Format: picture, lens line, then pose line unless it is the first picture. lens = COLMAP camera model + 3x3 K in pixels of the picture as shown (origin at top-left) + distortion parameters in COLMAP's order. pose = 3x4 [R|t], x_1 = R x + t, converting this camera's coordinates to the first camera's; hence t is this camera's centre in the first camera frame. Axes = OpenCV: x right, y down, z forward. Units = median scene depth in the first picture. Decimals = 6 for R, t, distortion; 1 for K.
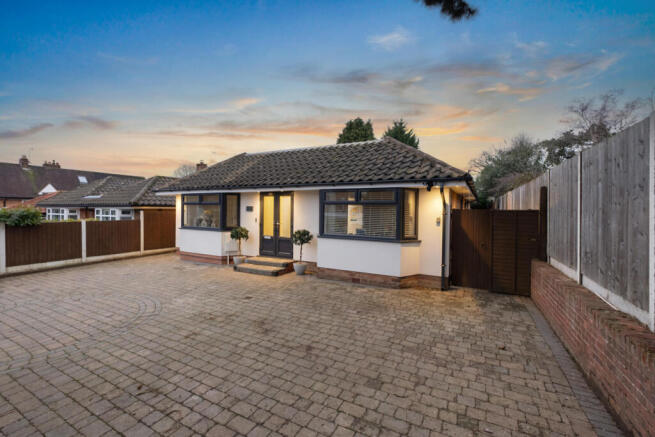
lens RADIAL K [[289.0, 0, 321.4], [0, 289.0, 215.8], [0, 0, 1]] dist [-0.001433, -0.000193]
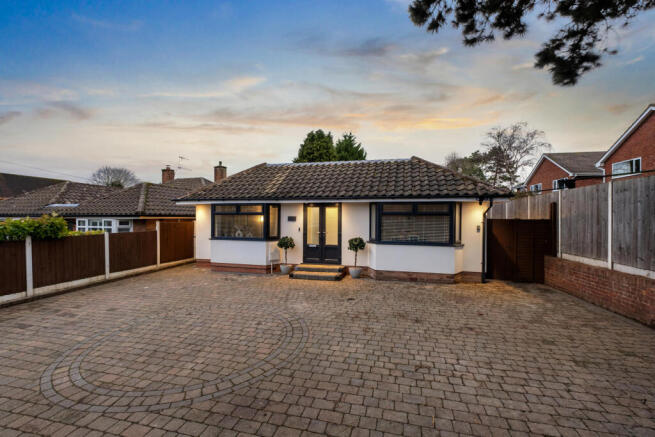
lens RADIAL K [[285.4, 0, 326.8], [0, 285.4, 224.8], [0, 0, 1]] dist [-0.002787, -0.000474]
pose [[0.969738, -0.011041, 0.243899, -0.420967], [0.009728, 0.999931, 0.006585, -0.009378], [-0.243955, -0.004013, 0.969778, -0.035805]]
